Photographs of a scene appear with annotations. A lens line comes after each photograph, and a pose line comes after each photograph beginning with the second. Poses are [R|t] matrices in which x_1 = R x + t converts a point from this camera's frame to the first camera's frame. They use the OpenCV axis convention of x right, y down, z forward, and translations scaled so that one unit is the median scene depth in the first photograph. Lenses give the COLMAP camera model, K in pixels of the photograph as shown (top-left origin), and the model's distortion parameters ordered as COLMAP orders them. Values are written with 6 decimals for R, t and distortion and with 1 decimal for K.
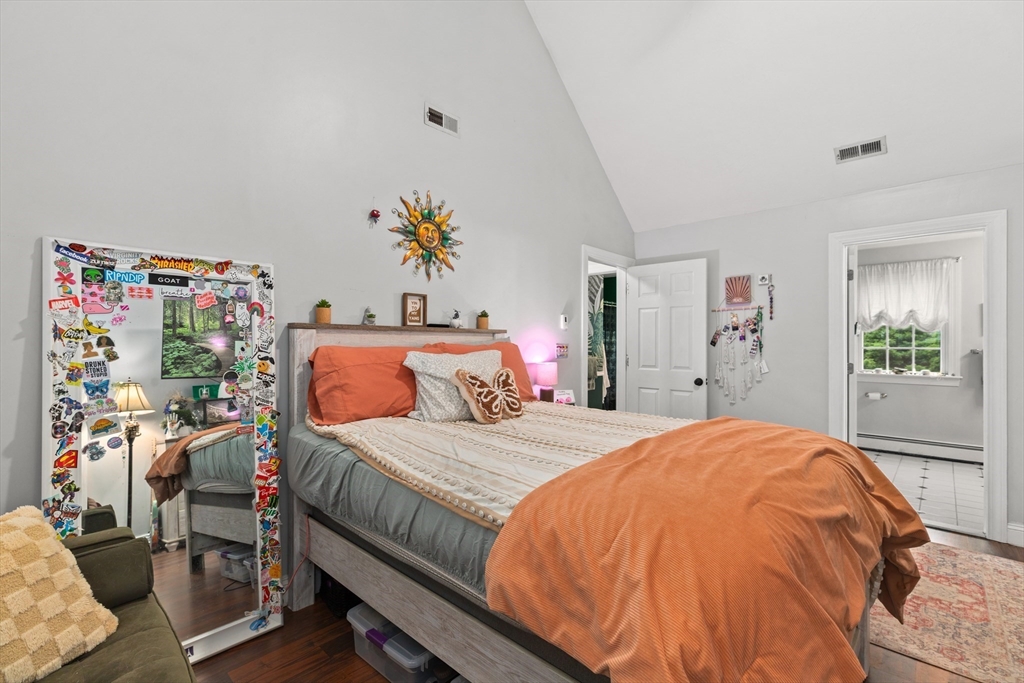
lens RADIAL K [[469.1, 0, 515.5], [0, 469.1, 347.6], [0, 0, 1]] dist [0.005478, -0.001177]
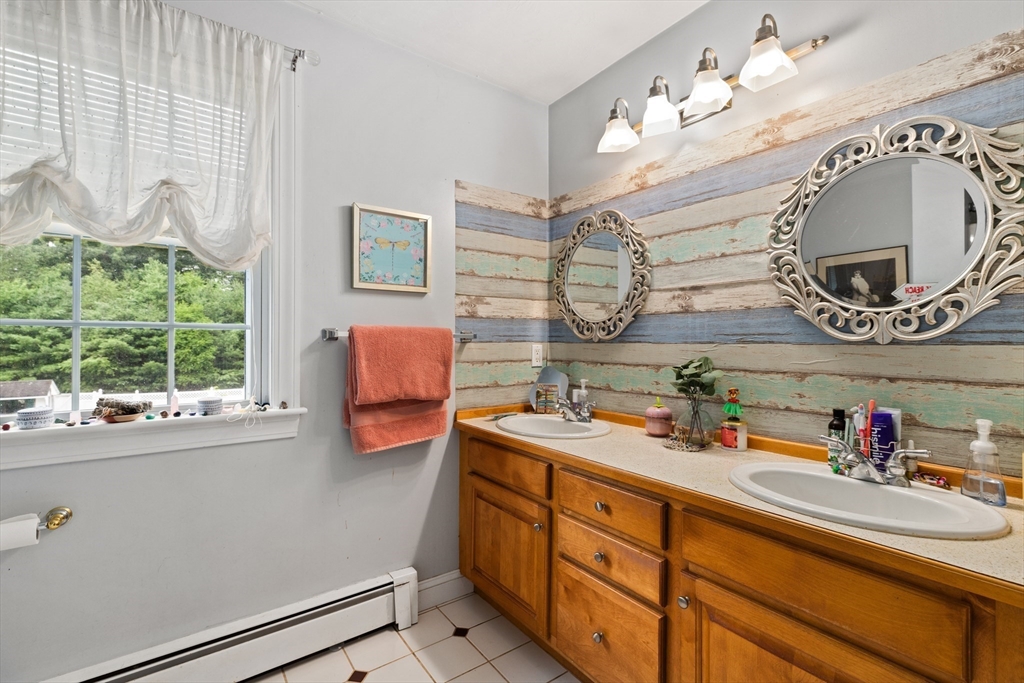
lens RADIAL K [[469.1, 0, 515.7], [0, 469.1, 343.1], [0, 0, 1]] dist [0.005478, -0.001177]
pose [[0.230855, 0.000231, 0.972988, 0.631026], [0.001366, 0.999999, -0.000561, 0.014067], [-0.972987, 0.001459, 0.230854, 0.750327]]
